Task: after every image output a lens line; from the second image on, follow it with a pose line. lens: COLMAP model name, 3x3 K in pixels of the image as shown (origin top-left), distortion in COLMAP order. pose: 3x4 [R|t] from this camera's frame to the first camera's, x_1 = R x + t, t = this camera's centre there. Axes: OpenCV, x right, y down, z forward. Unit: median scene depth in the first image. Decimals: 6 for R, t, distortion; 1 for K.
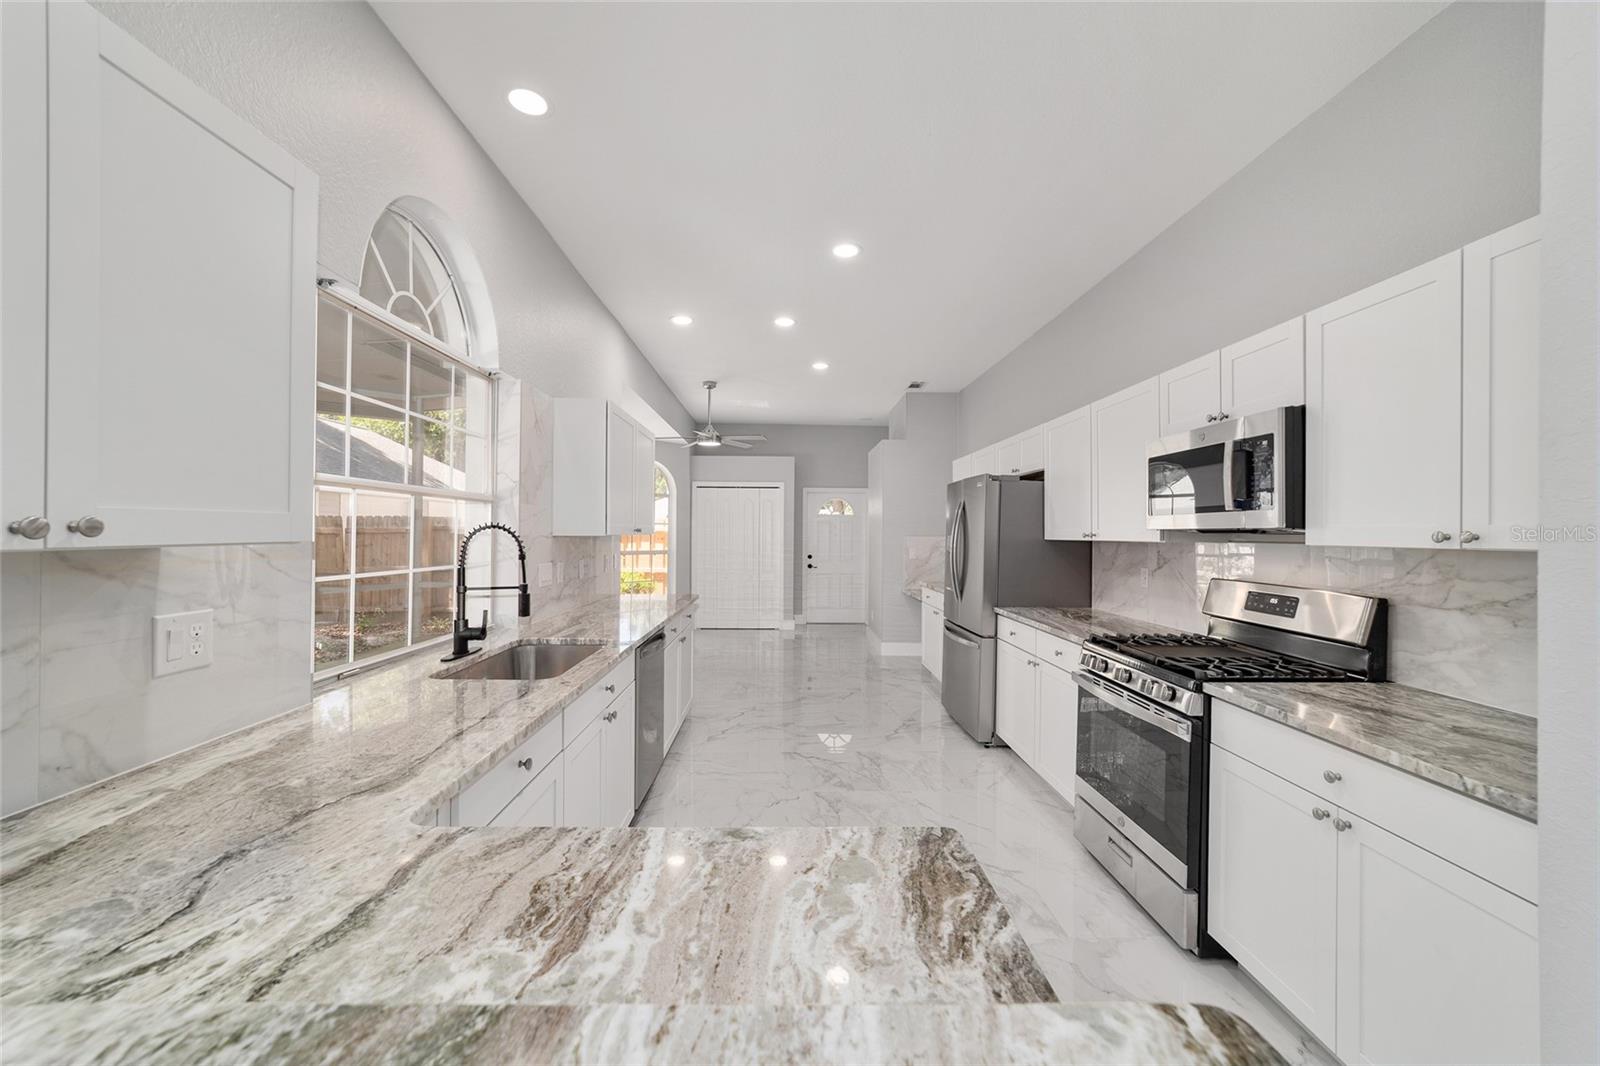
lens RADIAL K [[613.4, 0, 800.1], [0, 613.4, 533.1], [0, 0, 1]] dist [-0.012551, 0.006417]
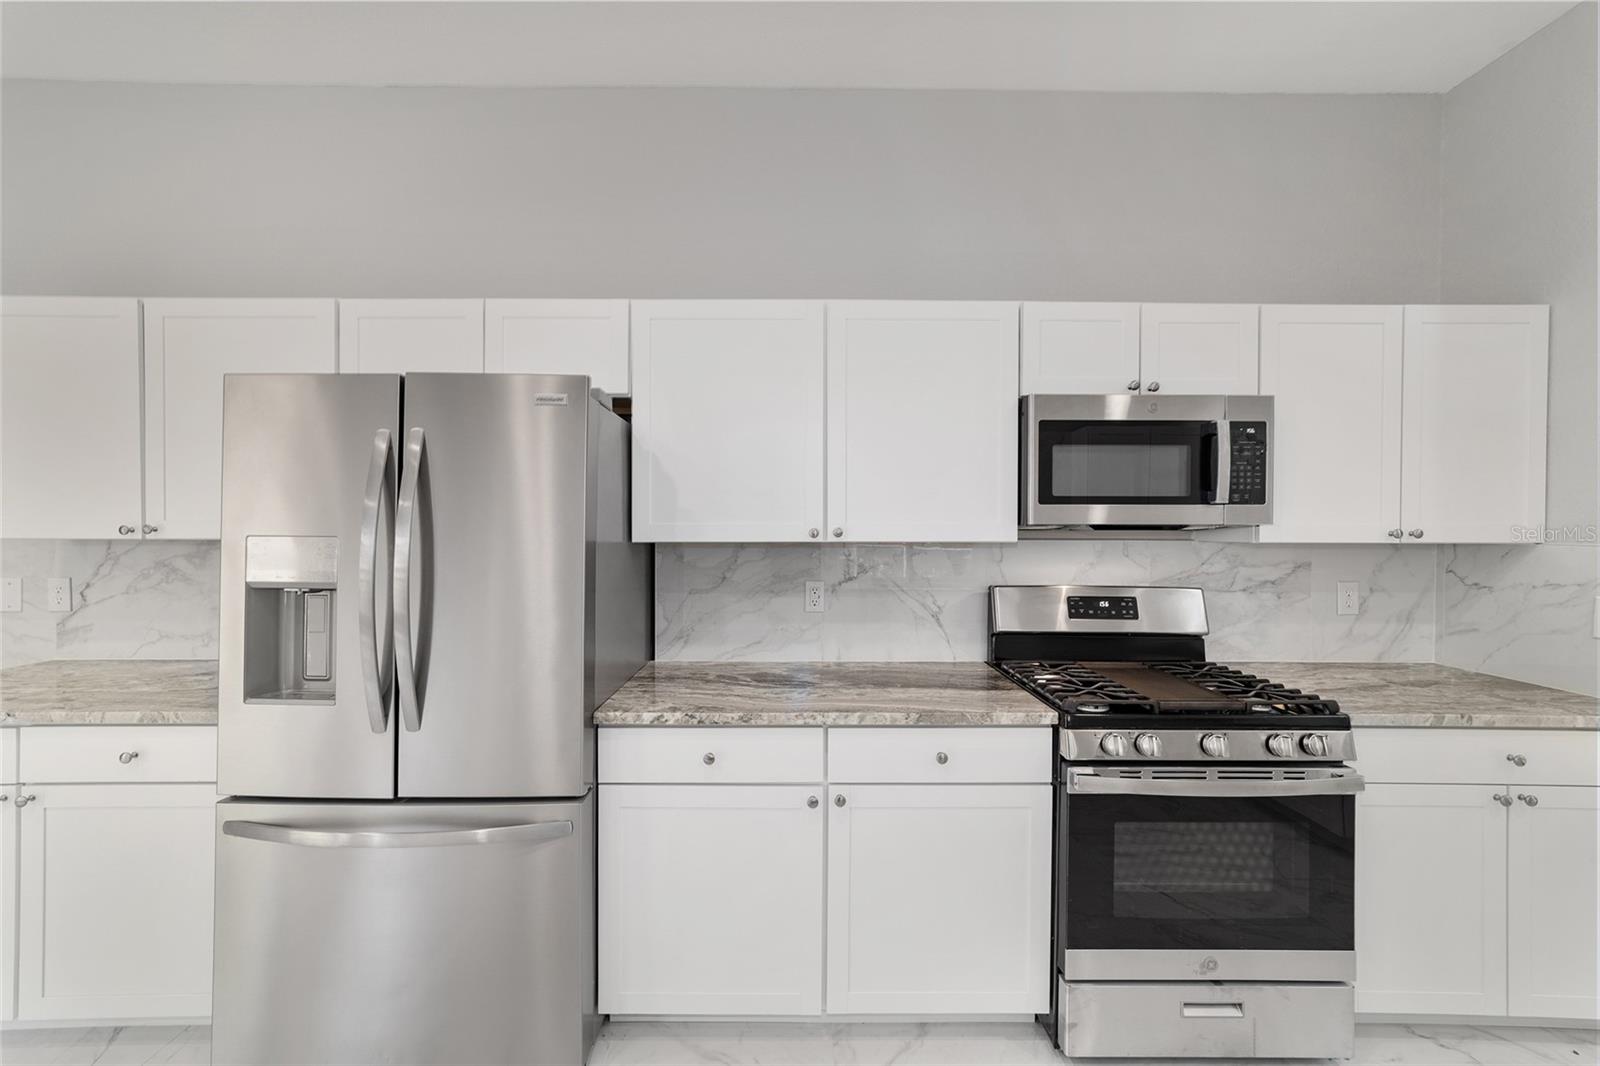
lens RADIAL K [[613.4, 0, 799.2], [0, 613.4, 533.9], [0, 0, 1]] dist [-0.012551, 0.006417]
pose [[0.024899, -0.017760, 0.999532, -0.174461], [-0.000868, 0.999841, 0.017787, -0.010851], [-0.999690, -0.001311, 0.024880, 1.771664]]
